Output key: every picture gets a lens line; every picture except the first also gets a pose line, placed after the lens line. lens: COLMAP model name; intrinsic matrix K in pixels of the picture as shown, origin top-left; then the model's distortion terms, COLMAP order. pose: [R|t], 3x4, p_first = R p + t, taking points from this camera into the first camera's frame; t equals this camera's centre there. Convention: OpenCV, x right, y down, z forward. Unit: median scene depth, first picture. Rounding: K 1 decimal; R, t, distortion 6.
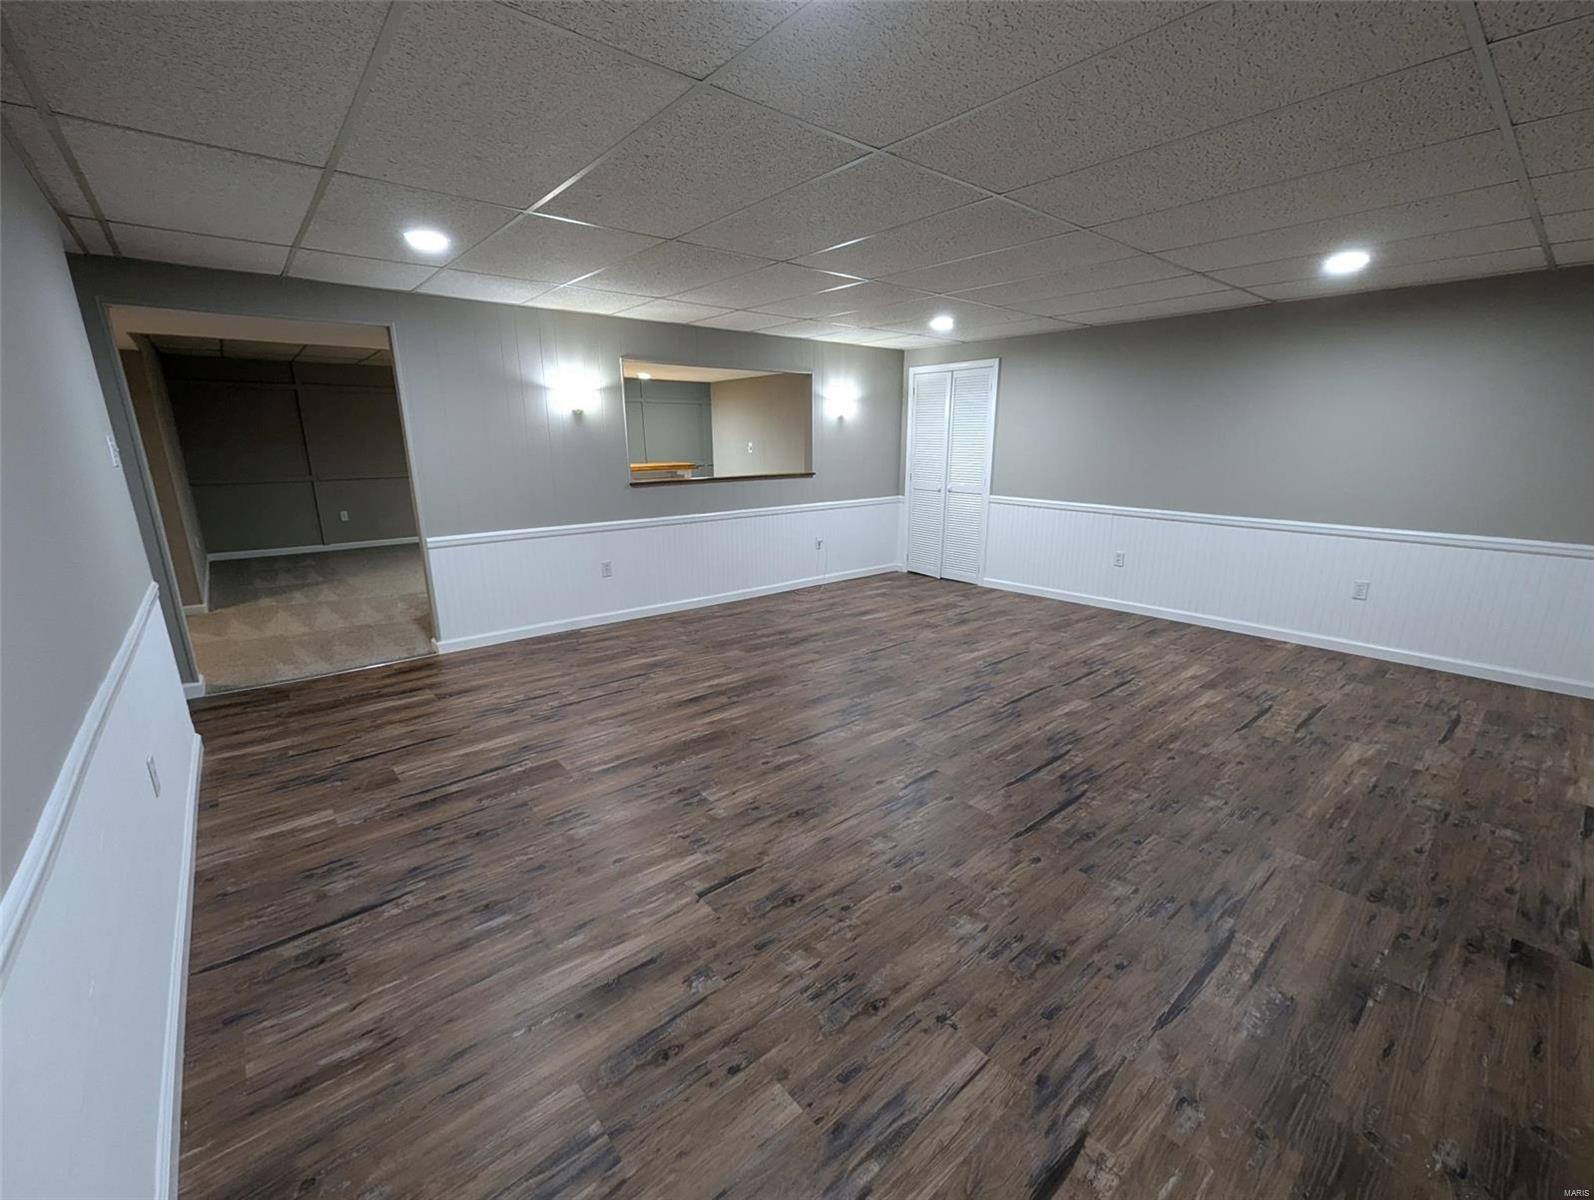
lens RADIAL K [[665.0, 0, 805.5], [0, 665.0, 608.6], [0, 0, 1]] dist [0.001982, -0.001519]
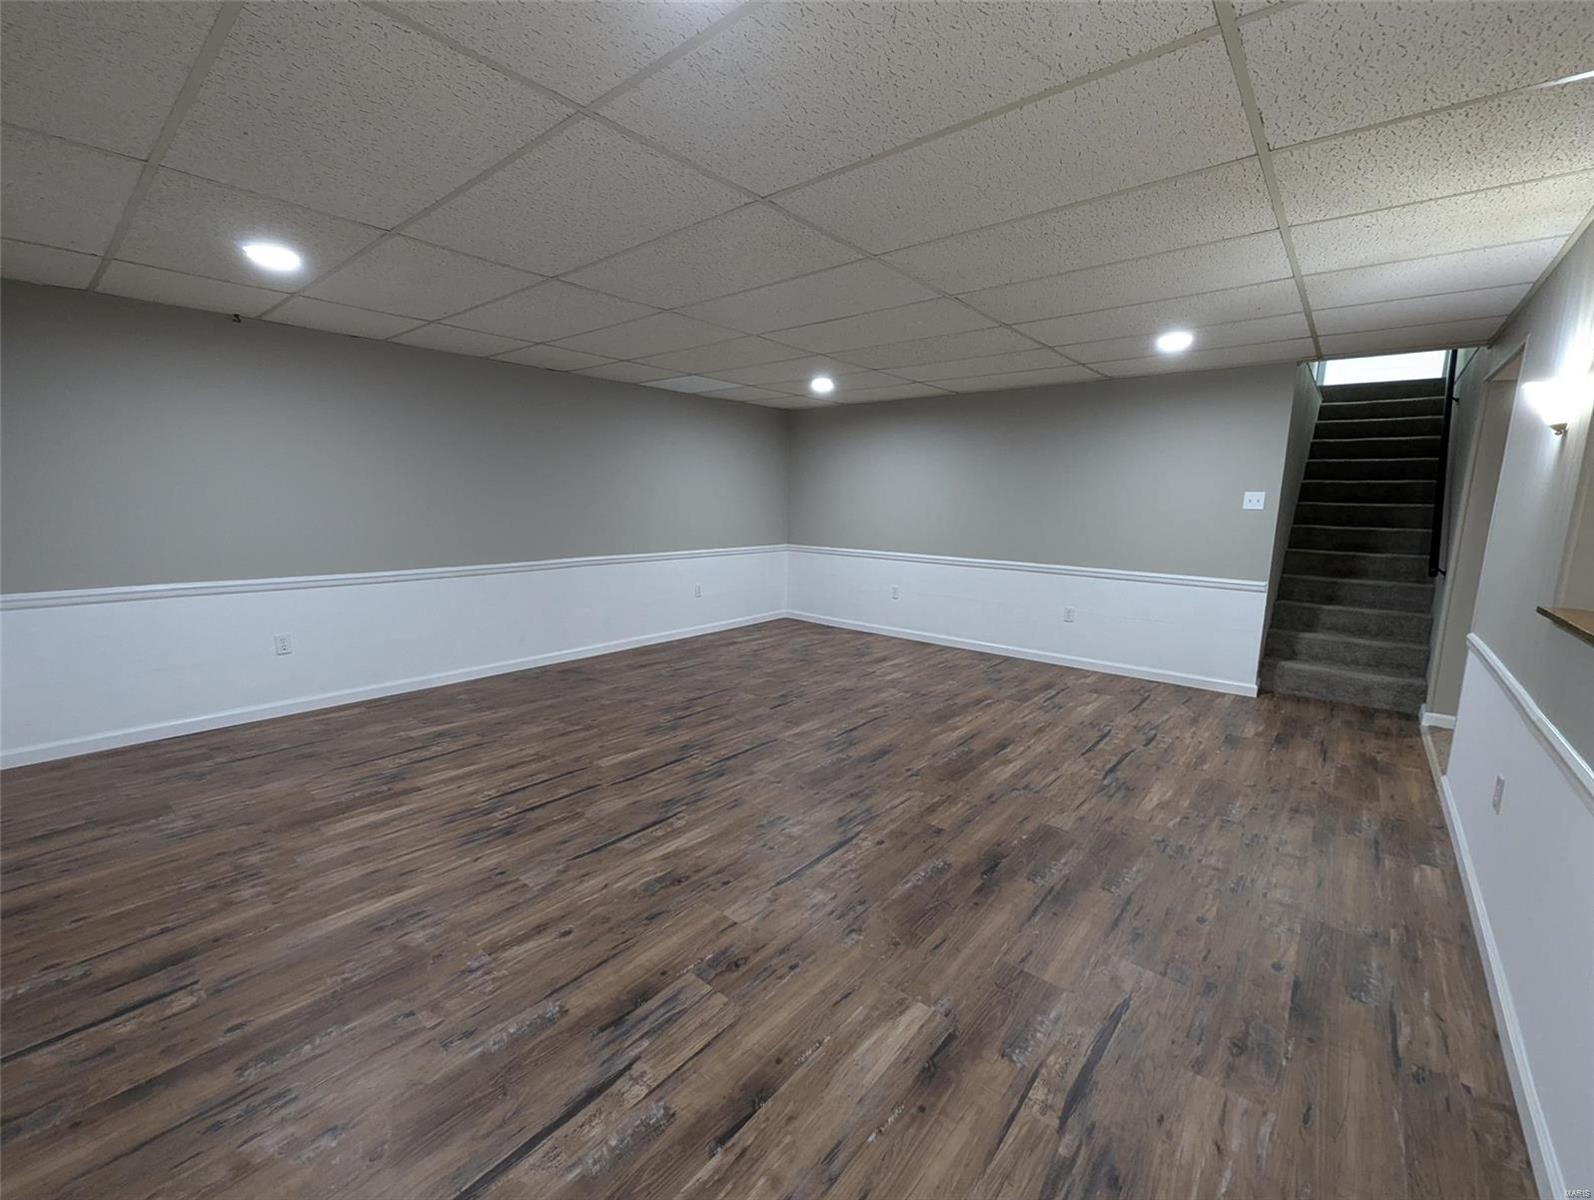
lens RADIAL K [[665.0, 0, 803.3], [0, 665.0, 600.0], [0, 0, 1]] dist [0.001982, -0.001519]
pose [[-0.986132, 0.012304, -0.165507, 0.276330], [-0.054828, 0.917105, 0.394857, -0.422193], [0.156646, 0.398455, -0.903712, 1.690002]]
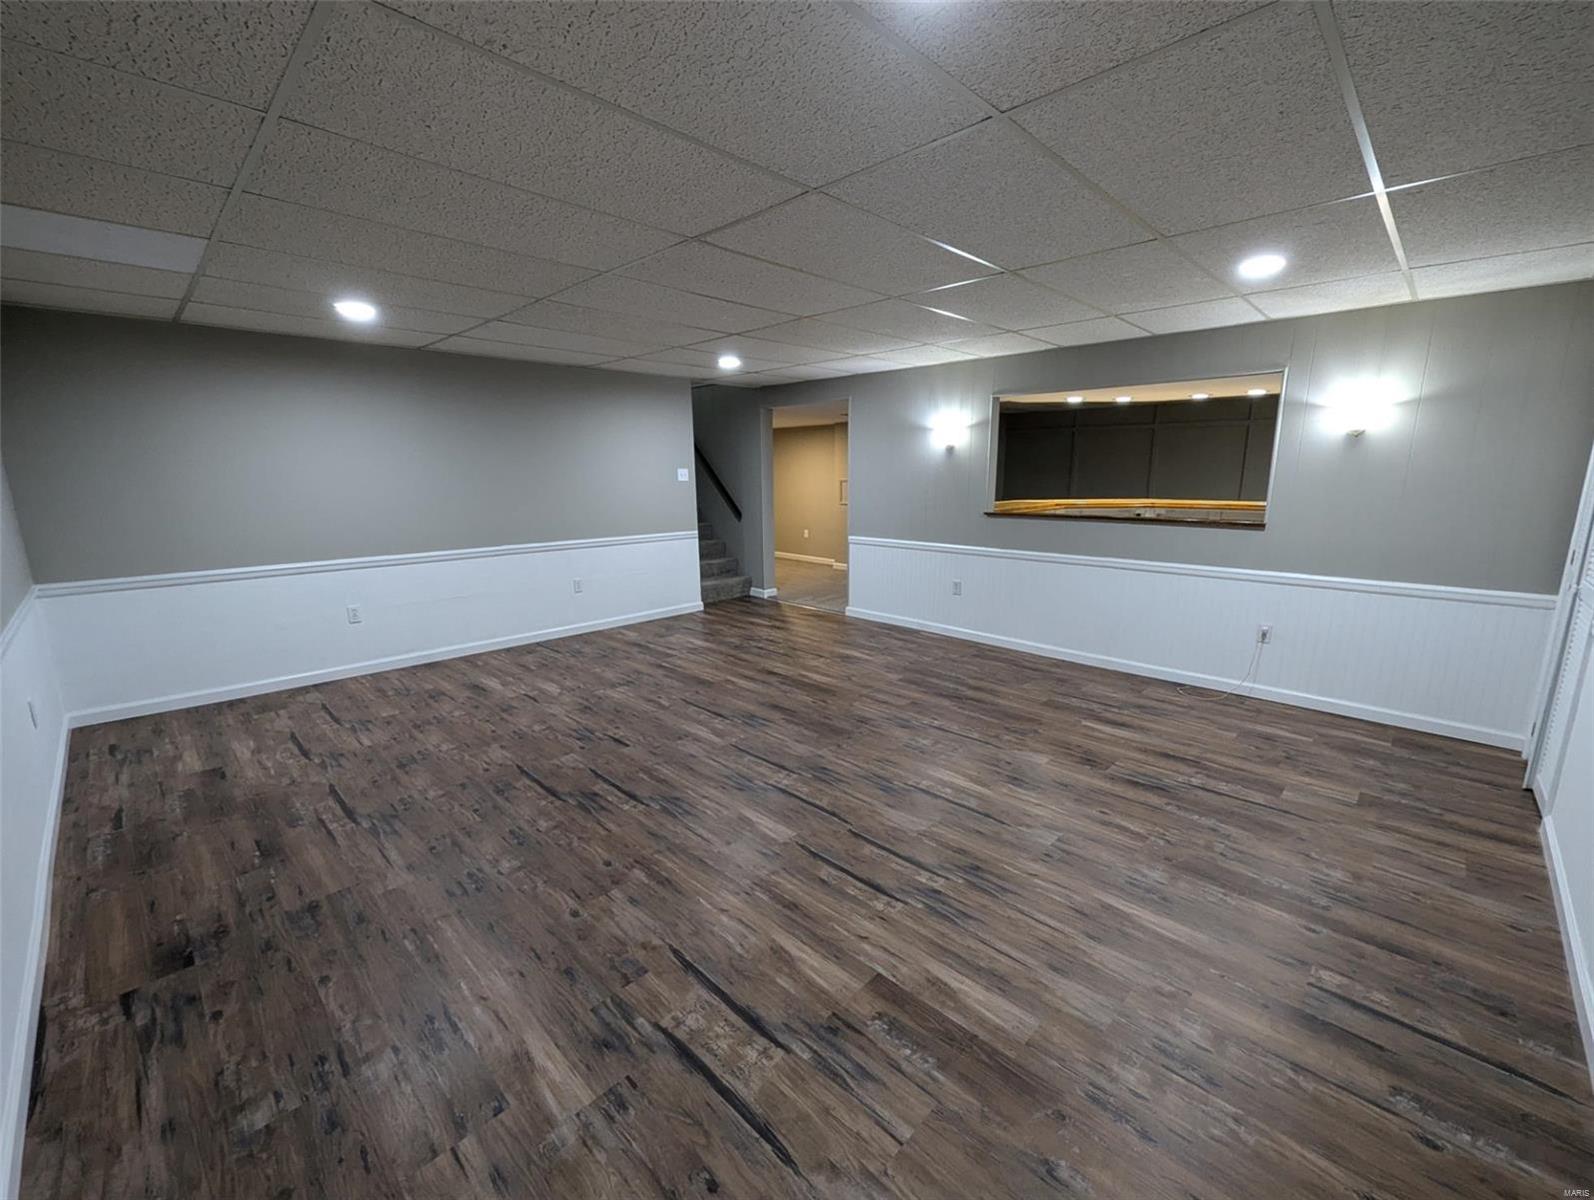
lens RADIAL K [[665.0, 0, 803.5], [0, 665.0, 606.3], [0, 0, 1]] dist [0.001982, -0.001519]
pose [[0.089760, 0.202780, -0.975102, 1.012272], [-0.246611, 0.953091, 0.175502, -0.214672], [0.964949, 0.224718, 0.135557, 0.817847]]
